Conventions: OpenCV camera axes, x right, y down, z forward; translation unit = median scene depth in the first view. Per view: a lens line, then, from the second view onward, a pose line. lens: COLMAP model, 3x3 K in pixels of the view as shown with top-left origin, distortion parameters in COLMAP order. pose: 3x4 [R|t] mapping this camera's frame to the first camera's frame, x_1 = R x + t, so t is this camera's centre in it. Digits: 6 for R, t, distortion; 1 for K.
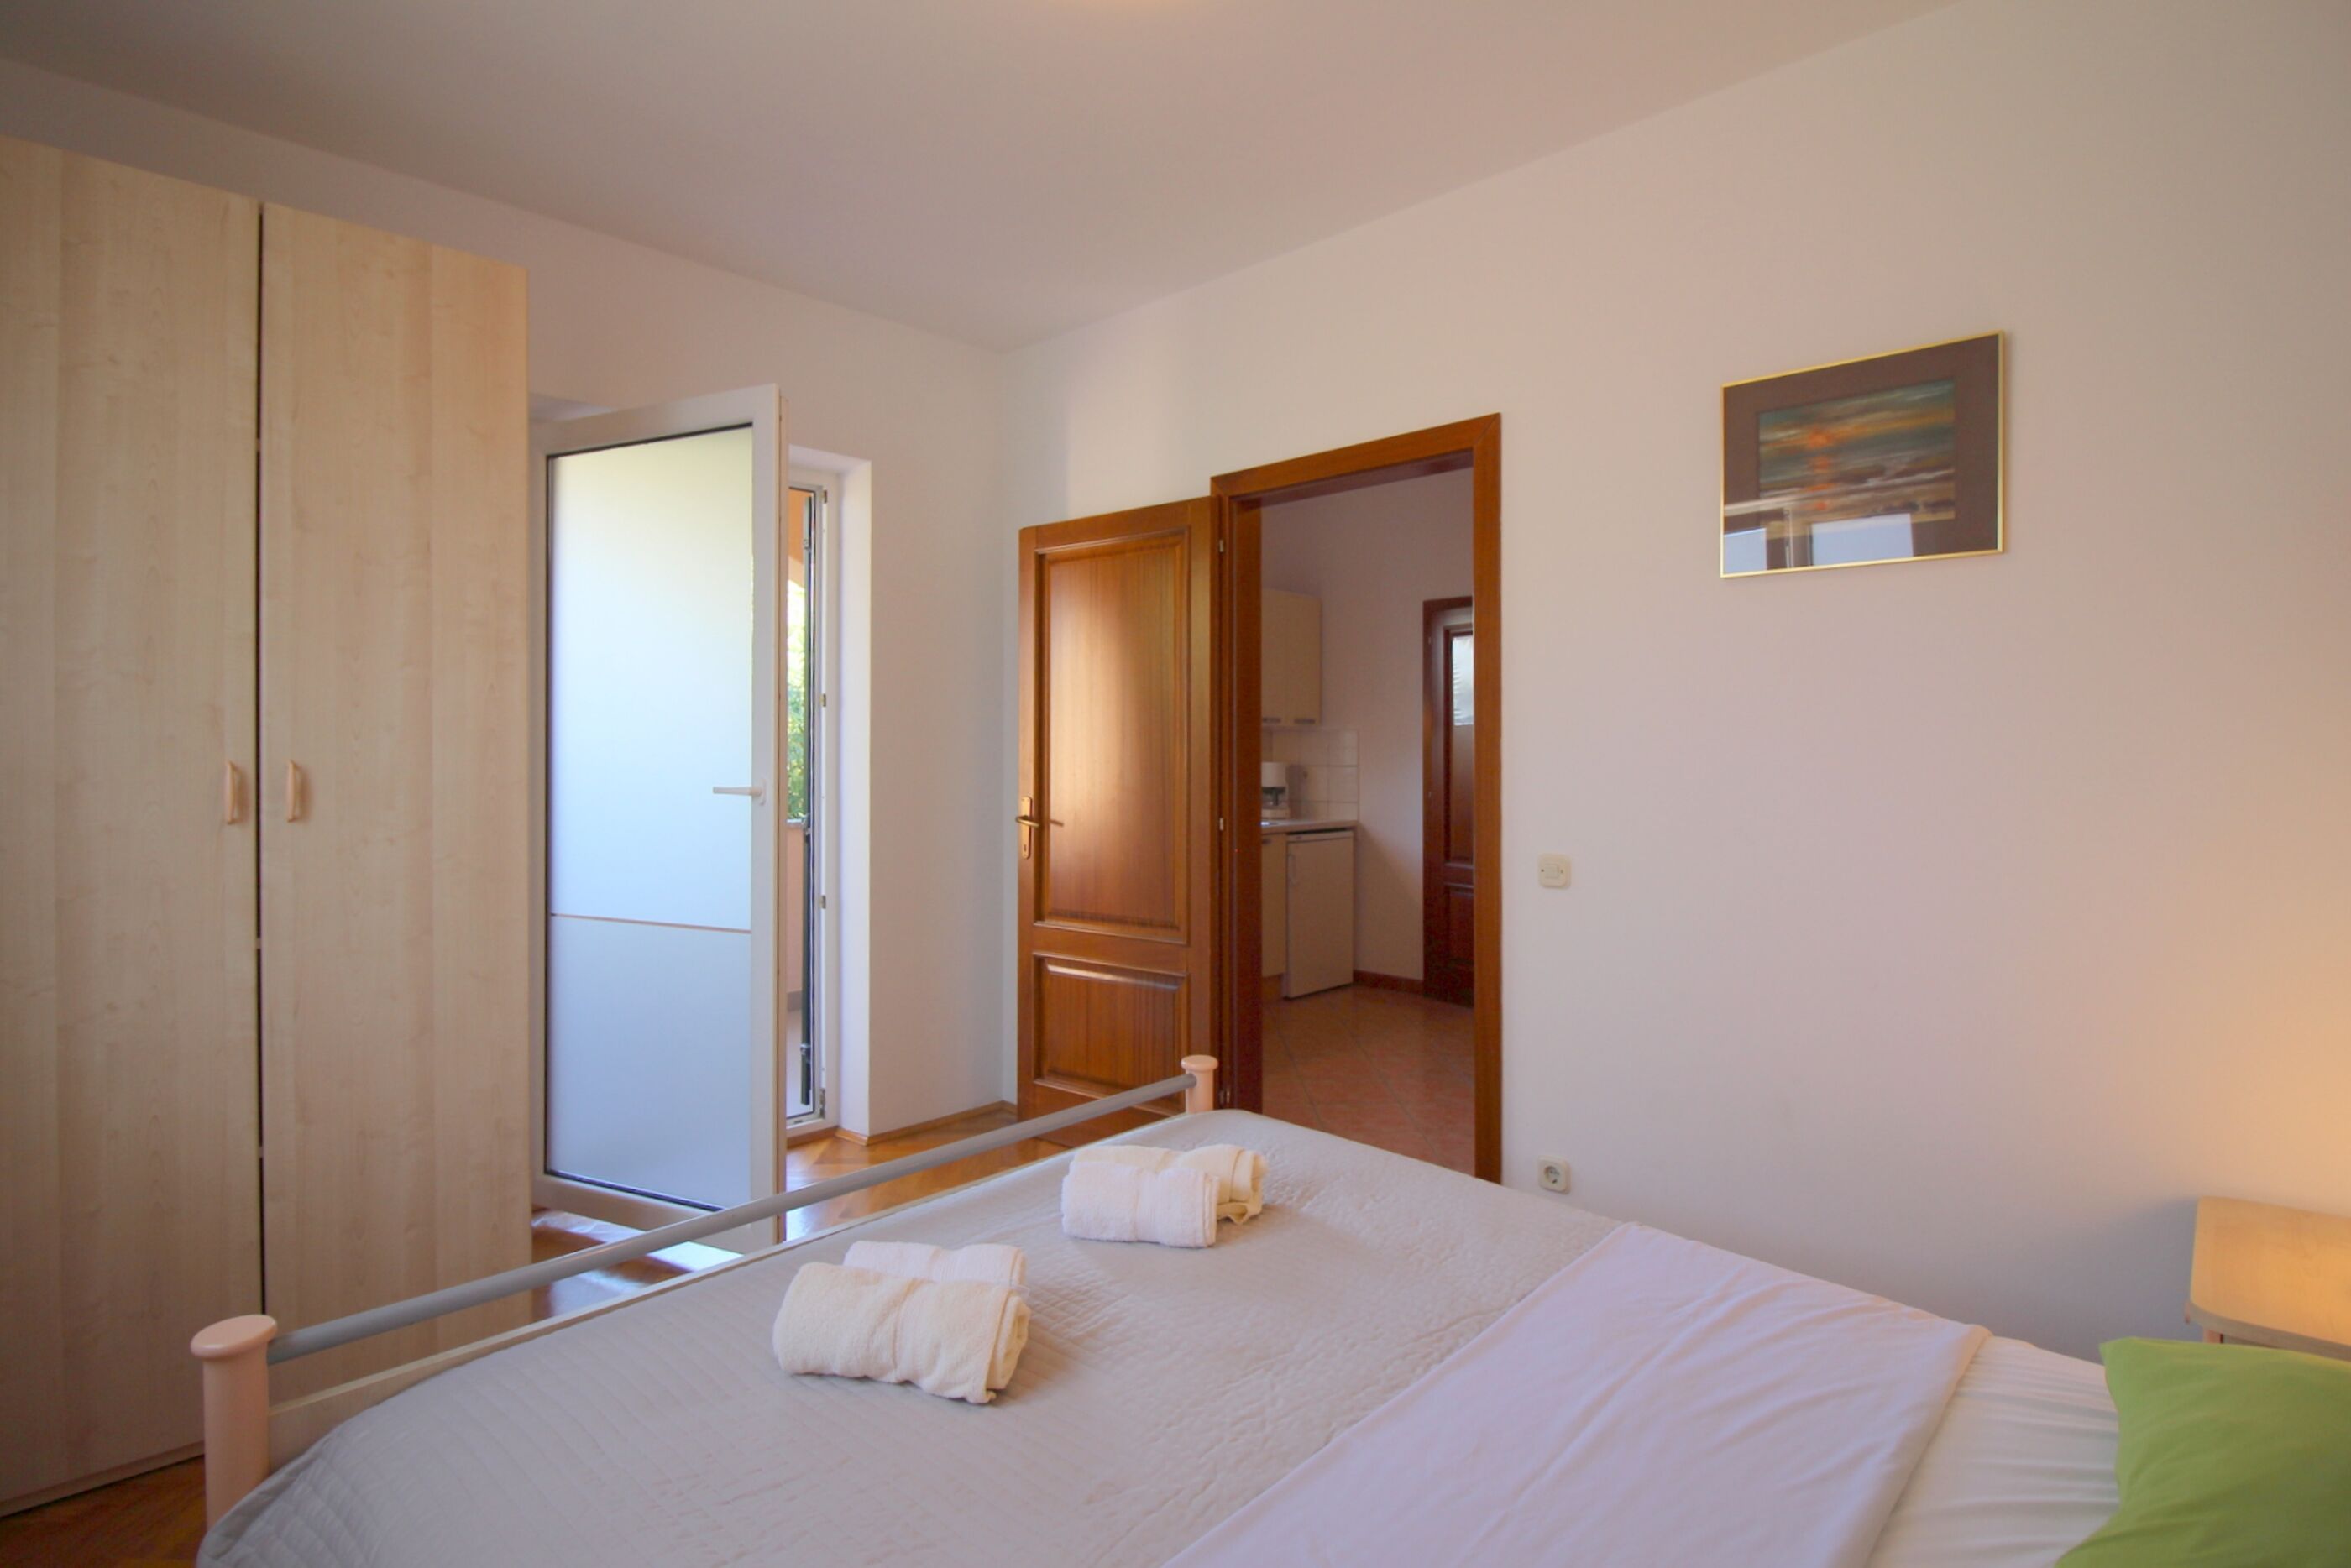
lens RADIAL K [[1111.6, 0, 1190.3], [0, 1111.6, 748.1], [0, 0, 1]] dist [-0.001403, -0.009530]
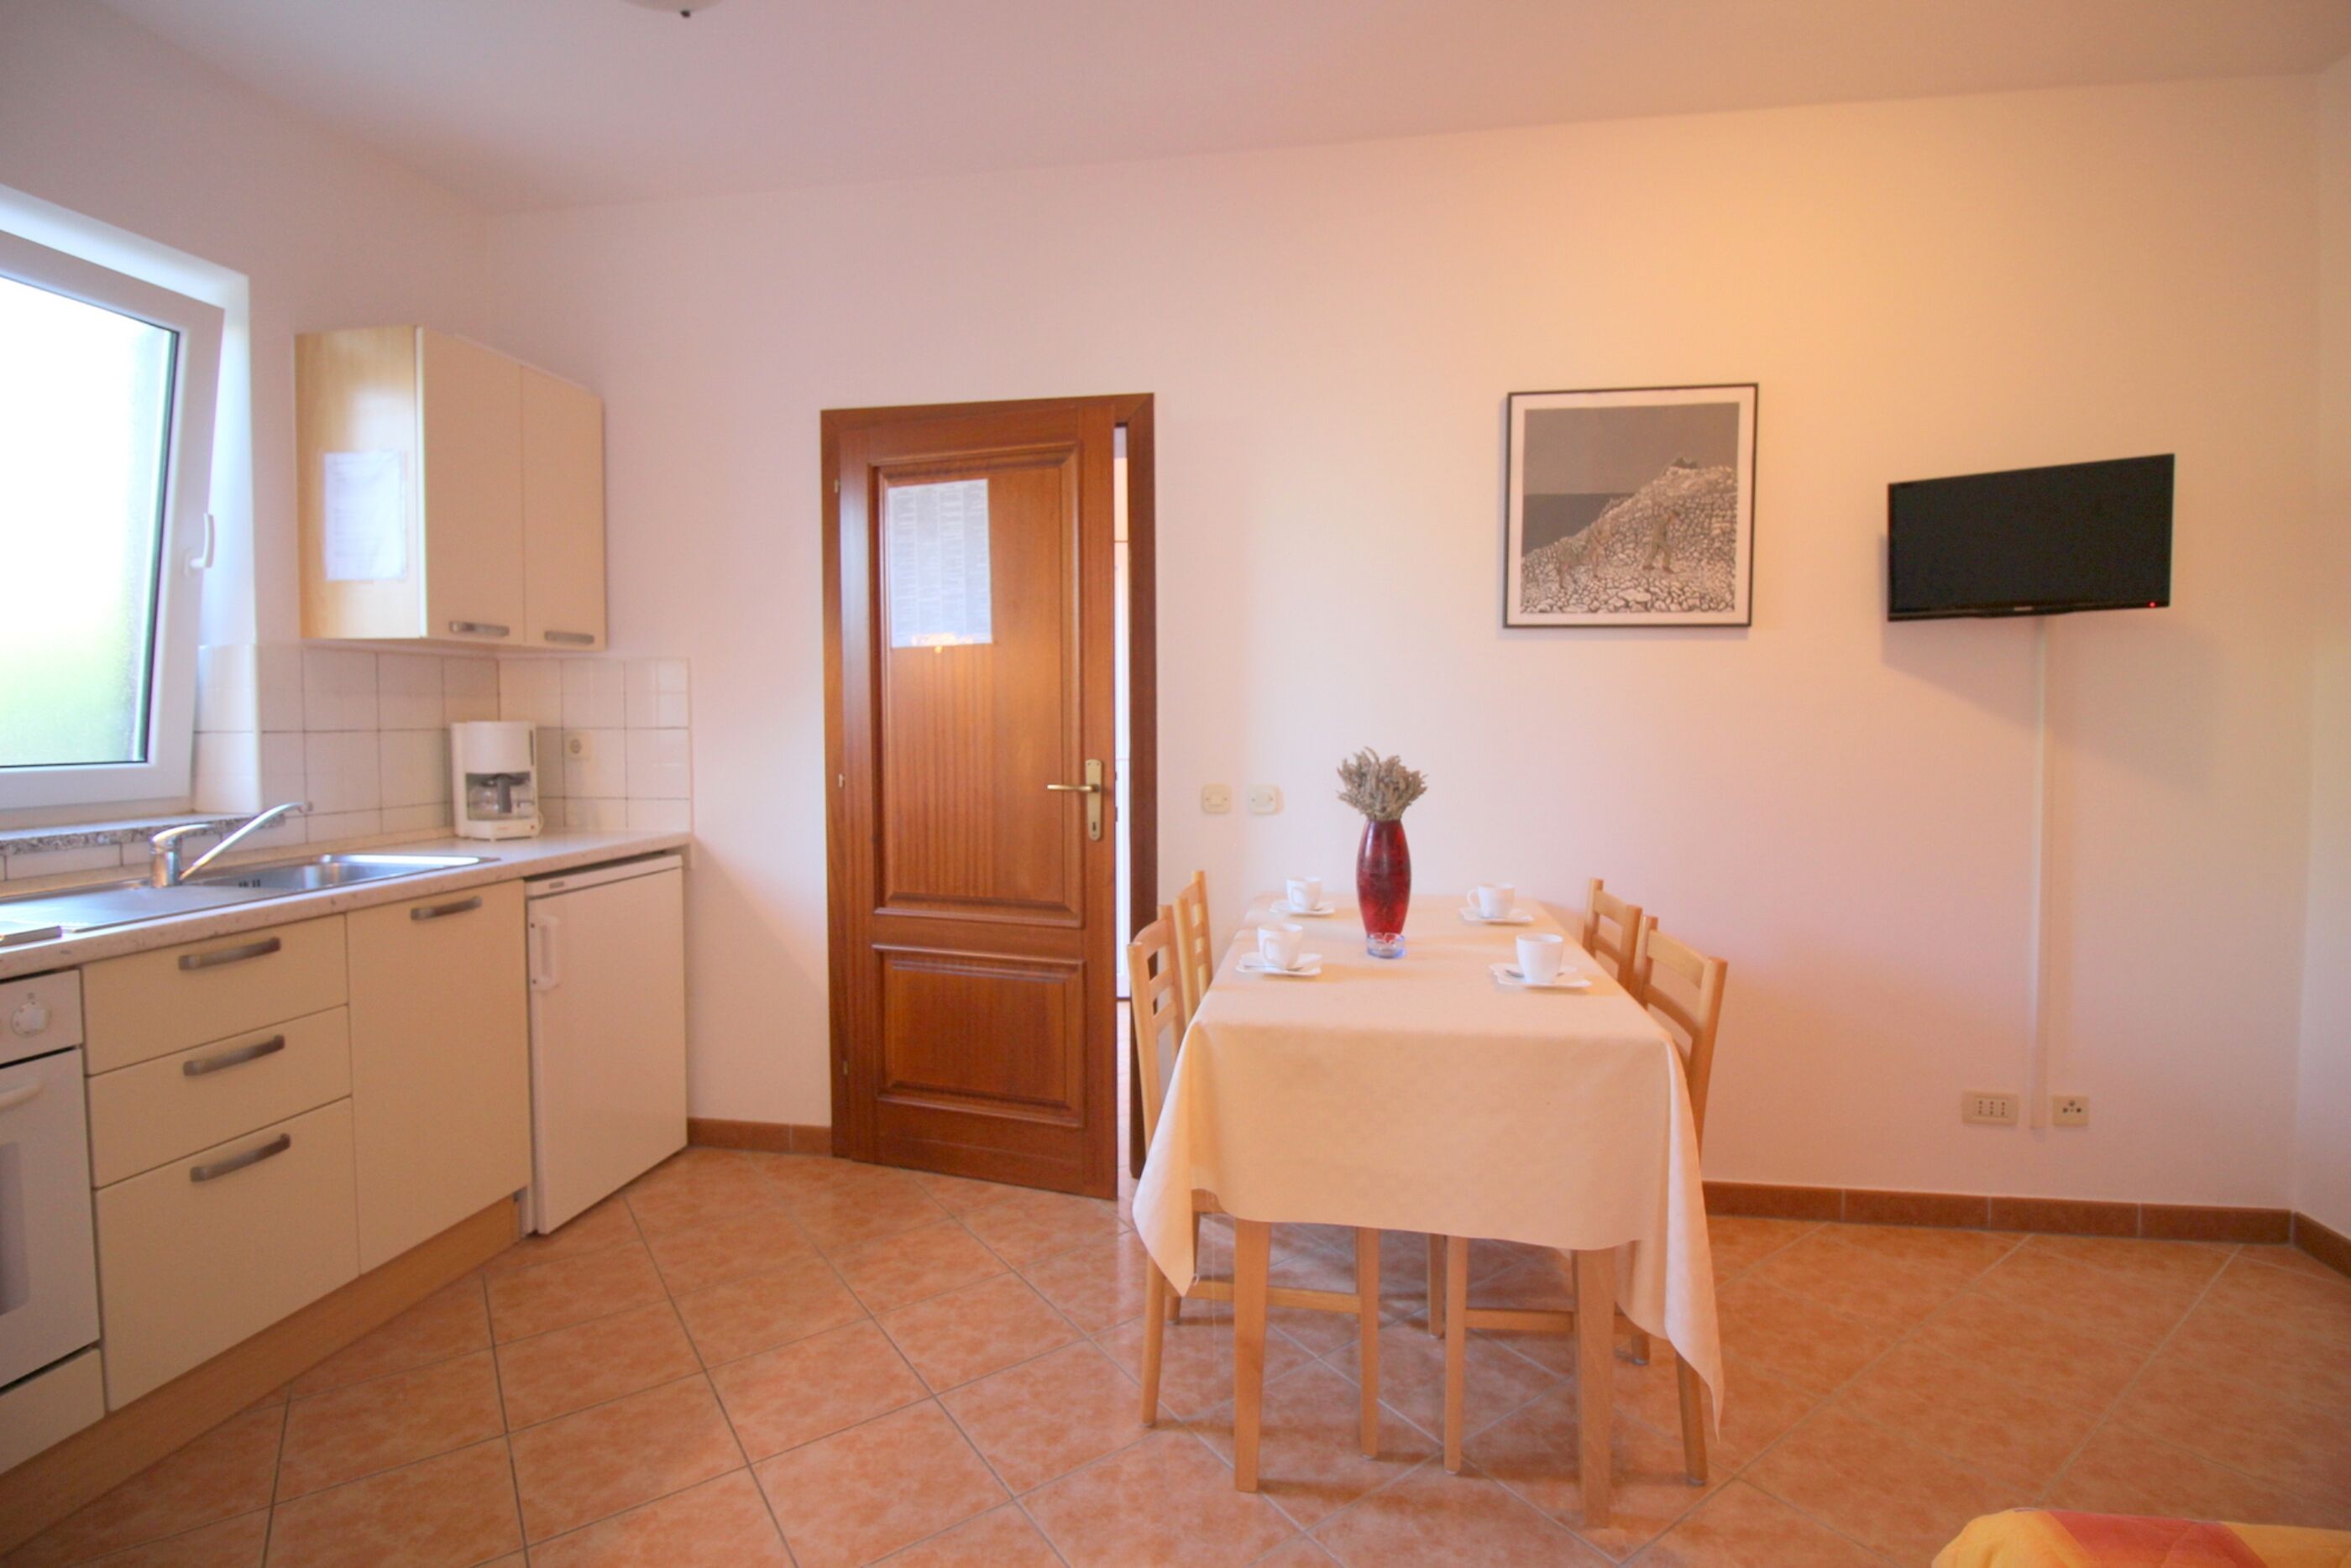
lens RADIAL K [[1090.6, 0, 1192.4], [0, 1090.6, 746.1], [0, 0, 1]] dist [-0.001610, -0.009266]
pose [[0.825082, -0.020676, 0.564634, 0.058467], [0.001058, 0.999385, 0.035049, 0.007194], [-0.565011, -0.028321, 0.824597, 0.456457]]
